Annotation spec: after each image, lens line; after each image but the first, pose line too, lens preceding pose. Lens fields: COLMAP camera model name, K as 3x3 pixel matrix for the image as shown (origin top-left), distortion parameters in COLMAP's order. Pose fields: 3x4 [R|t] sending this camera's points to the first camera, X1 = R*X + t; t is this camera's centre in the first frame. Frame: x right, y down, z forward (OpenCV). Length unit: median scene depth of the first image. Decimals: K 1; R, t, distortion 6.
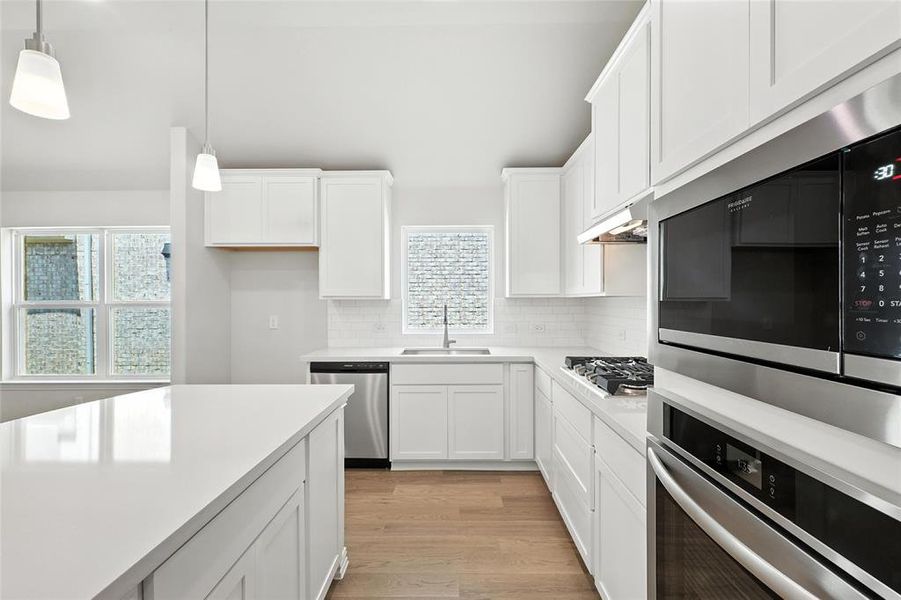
lens RADIAL K [[392.8, 0, 454.4], [0, 392.8, 298.6], [0, 0, 1]] dist [-0.007556, 0.001398]
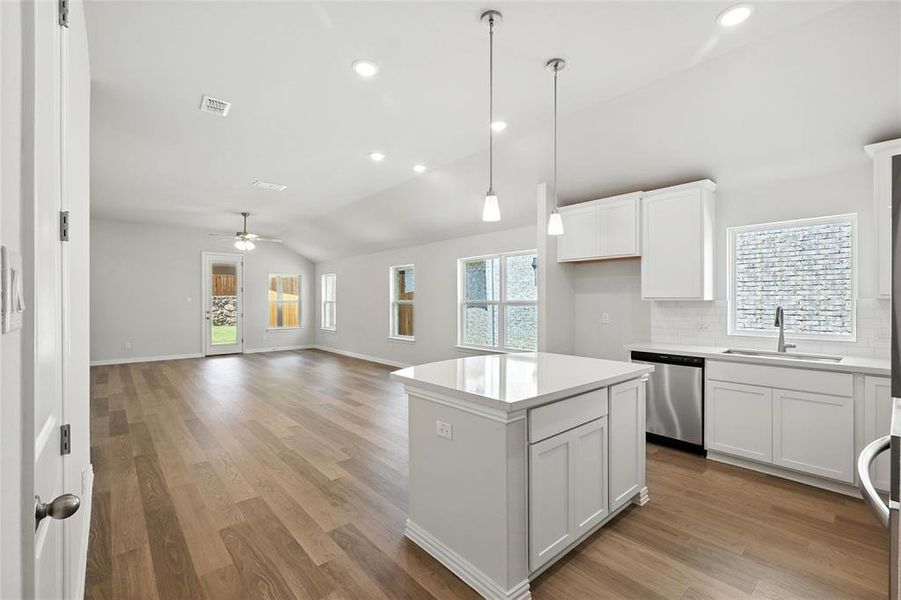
lens RADIAL K [[392.8, 0, 448.9], [0, 392.8, 297.2], [0, 0, 1]] dist [-0.007556, 0.001398]
pose [[0.661388, -0.001683, -0.750042, 0.156737], [-0.001258, 0.999994, -0.003353, -0.002113], [0.750043, 0.003161, 0.661382, -0.218511]]
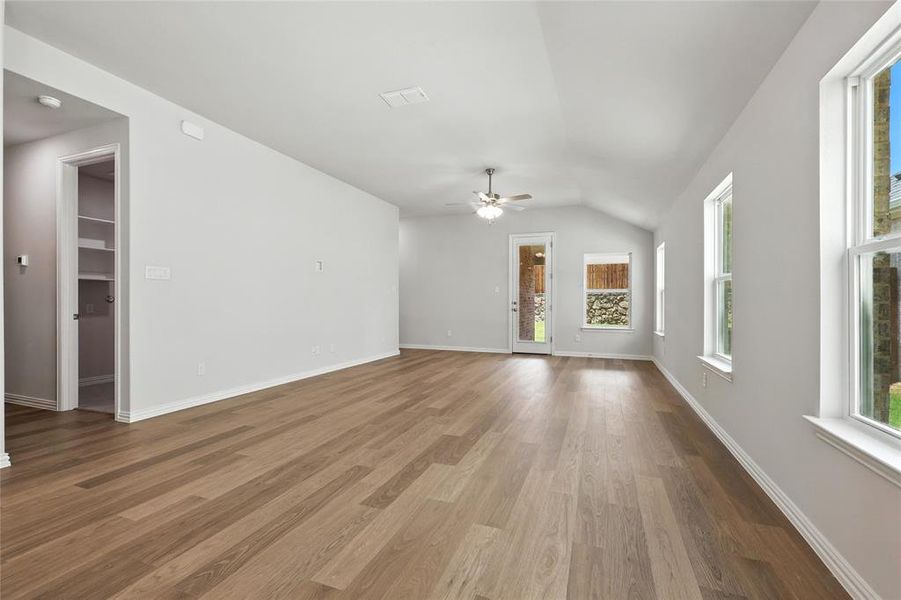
lens RADIAL K [[392.8, 0, 453.1], [0, 392.8, 300.6], [0, 0, 1]] dist [-0.007556, 0.001398]
pose [[-0.344522, -0.000397, -0.938778, -0.611564], [0.000815, 0.999999, -0.000722, 0.080209], [0.938778, -0.001014, -0.344522, 0.793006]]
